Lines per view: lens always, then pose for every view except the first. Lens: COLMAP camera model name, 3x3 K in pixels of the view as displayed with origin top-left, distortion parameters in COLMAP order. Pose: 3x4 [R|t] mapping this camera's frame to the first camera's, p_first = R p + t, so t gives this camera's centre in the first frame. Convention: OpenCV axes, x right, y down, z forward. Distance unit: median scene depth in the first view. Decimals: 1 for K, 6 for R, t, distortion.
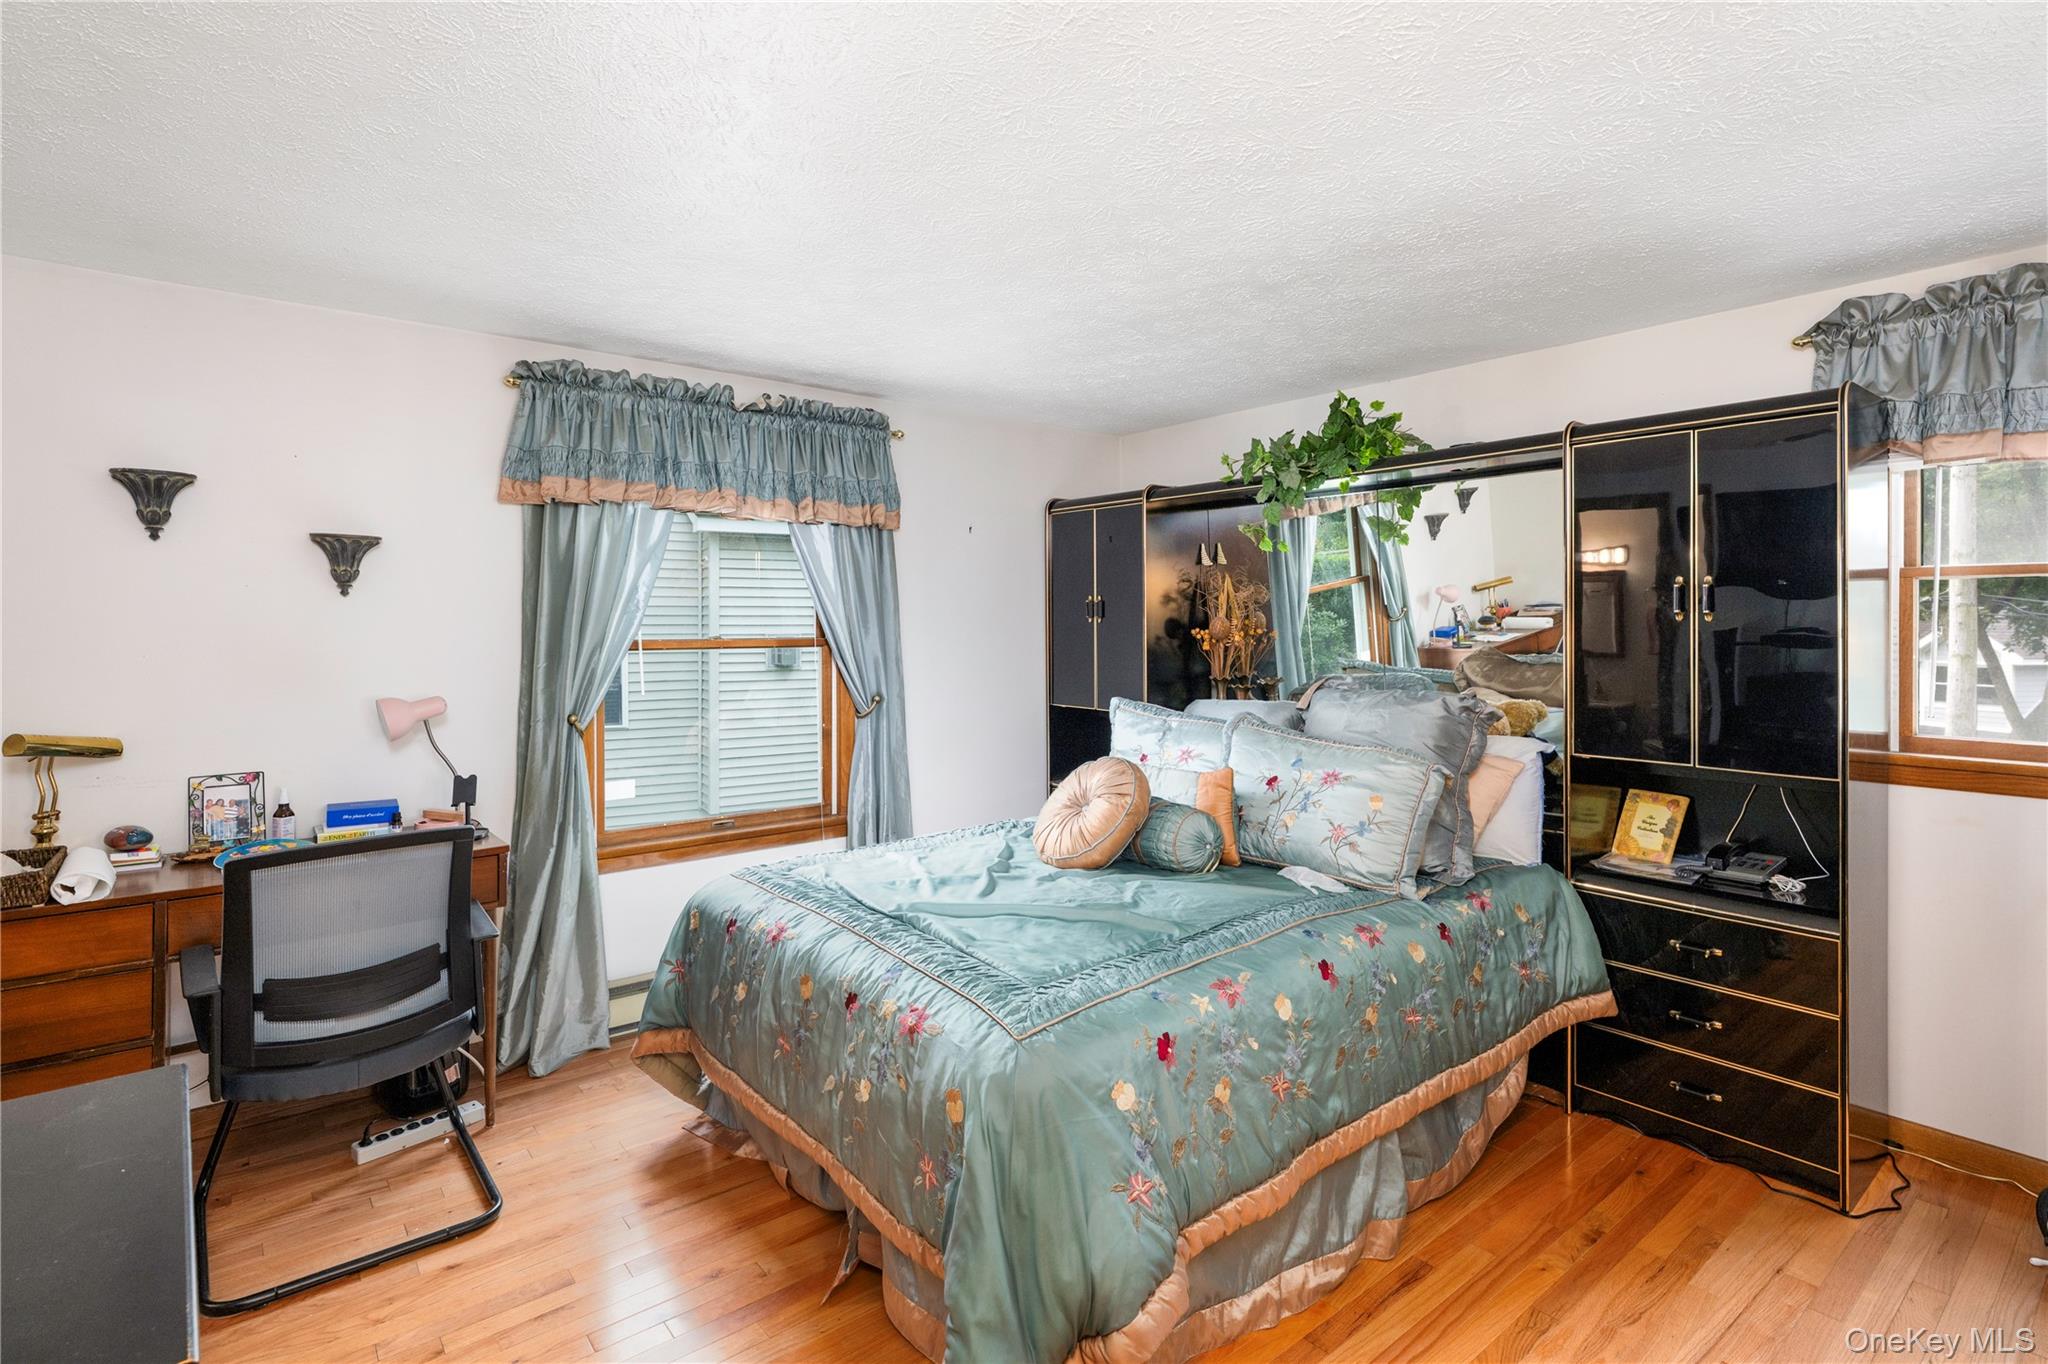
lens RADIAL K [[1014.2, 0, 1025.3], [0, 1014.2, 622.4], [0, 0, 1]] dist [-0.001738, -0.000091]
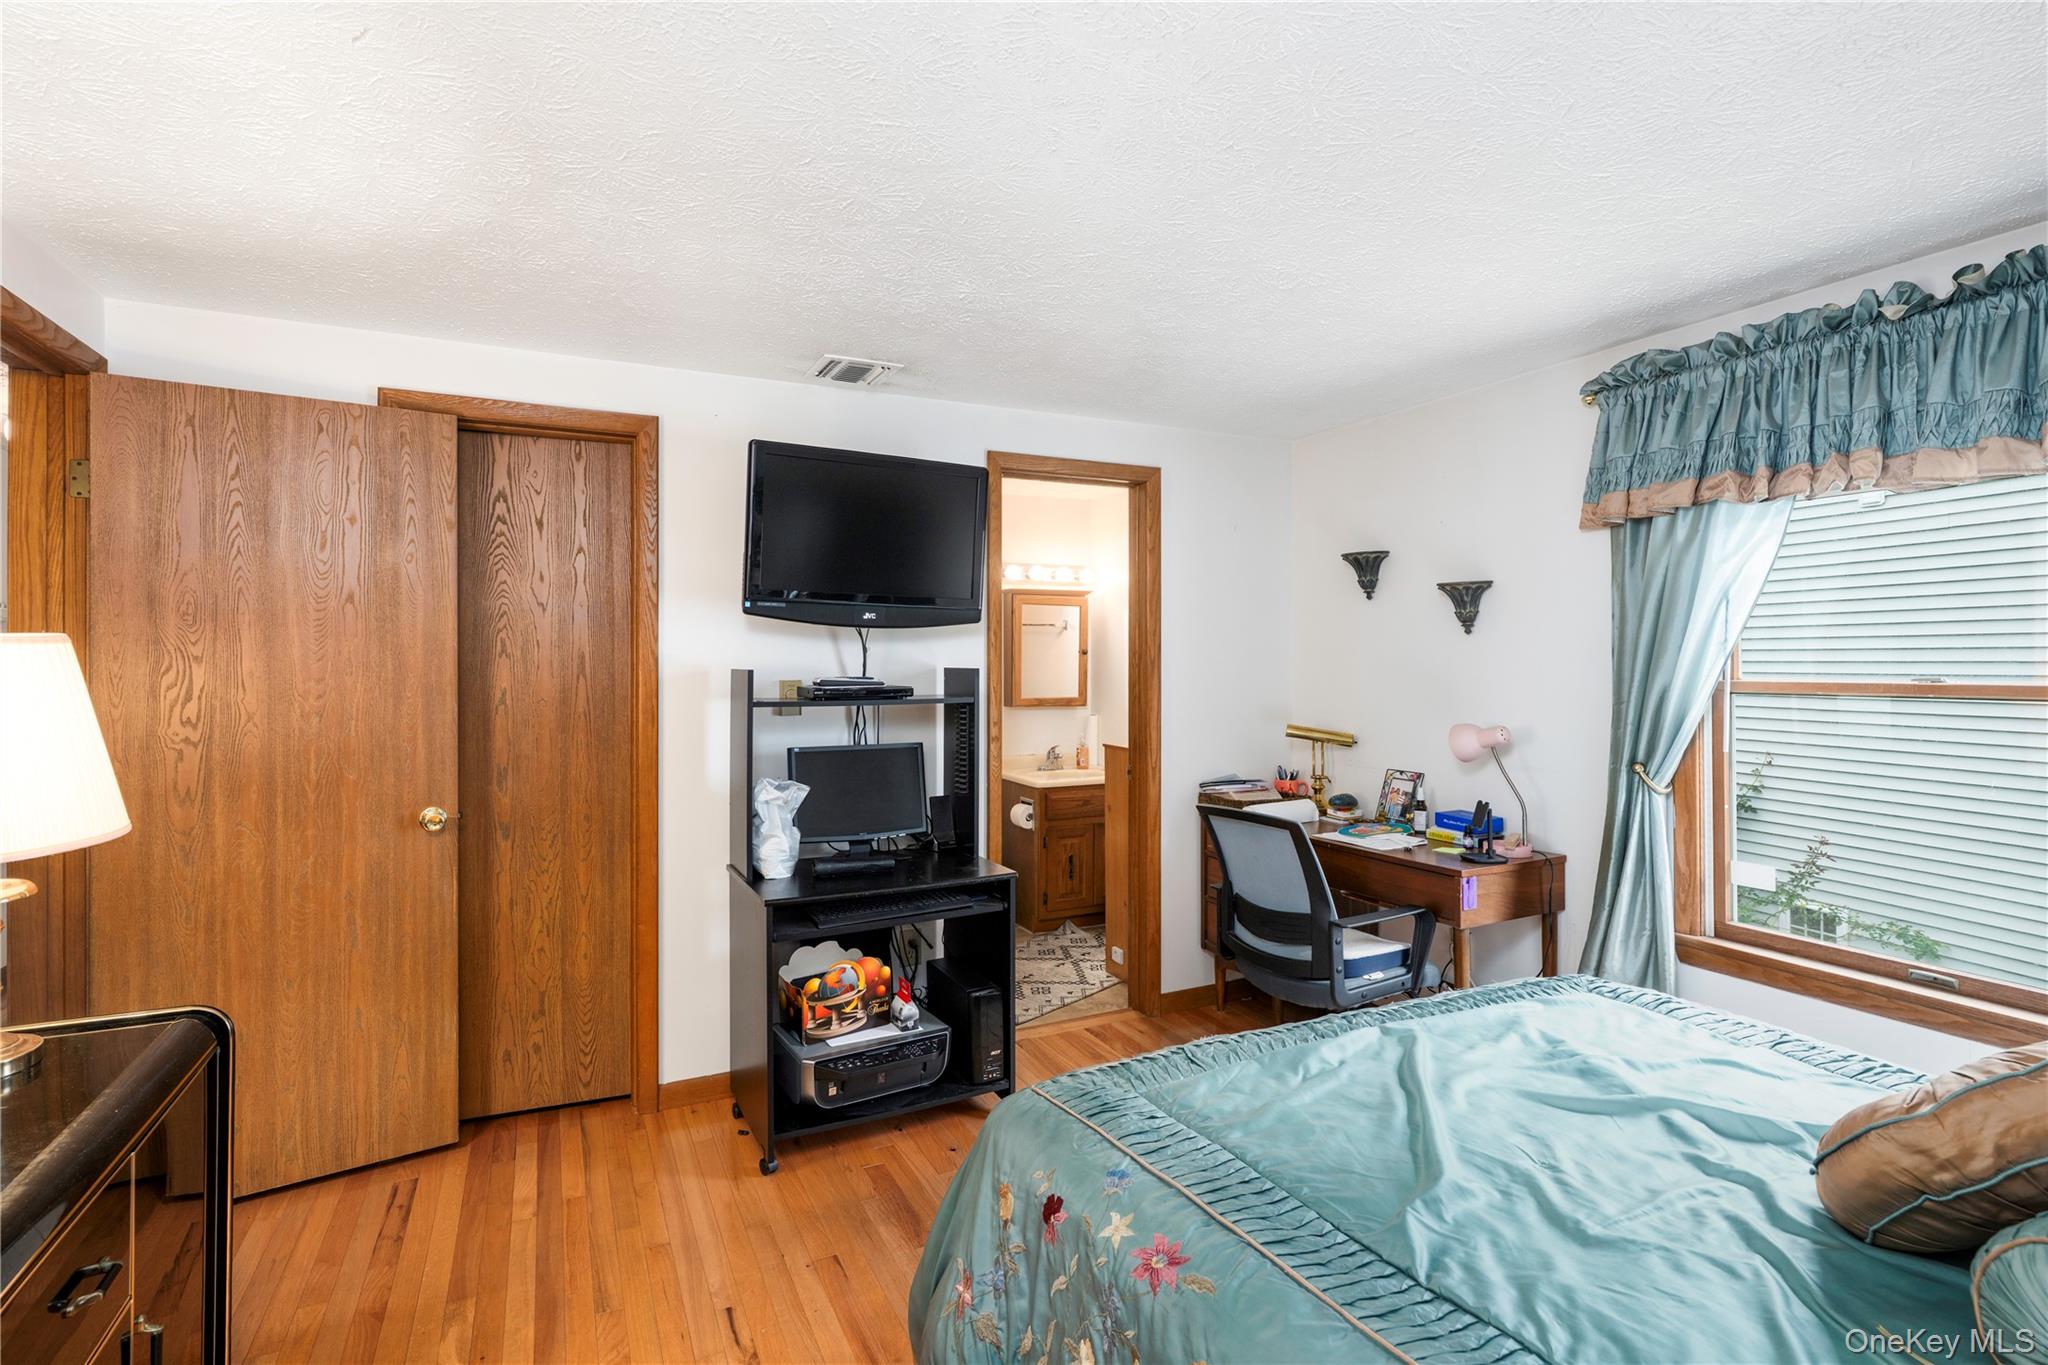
lens RADIAL K [[962.2, 0, 1027.7], [0, 962.2, 650.6], [0, 0, 1]] dist [-0.001689, 0.000162]
pose [[-0.231552, -0.009693, -0.972774, 0.499701], [0.001268, 0.999947, -0.010265, 0.003536], [0.972822, -0.003610, -0.231527, 0.727931]]
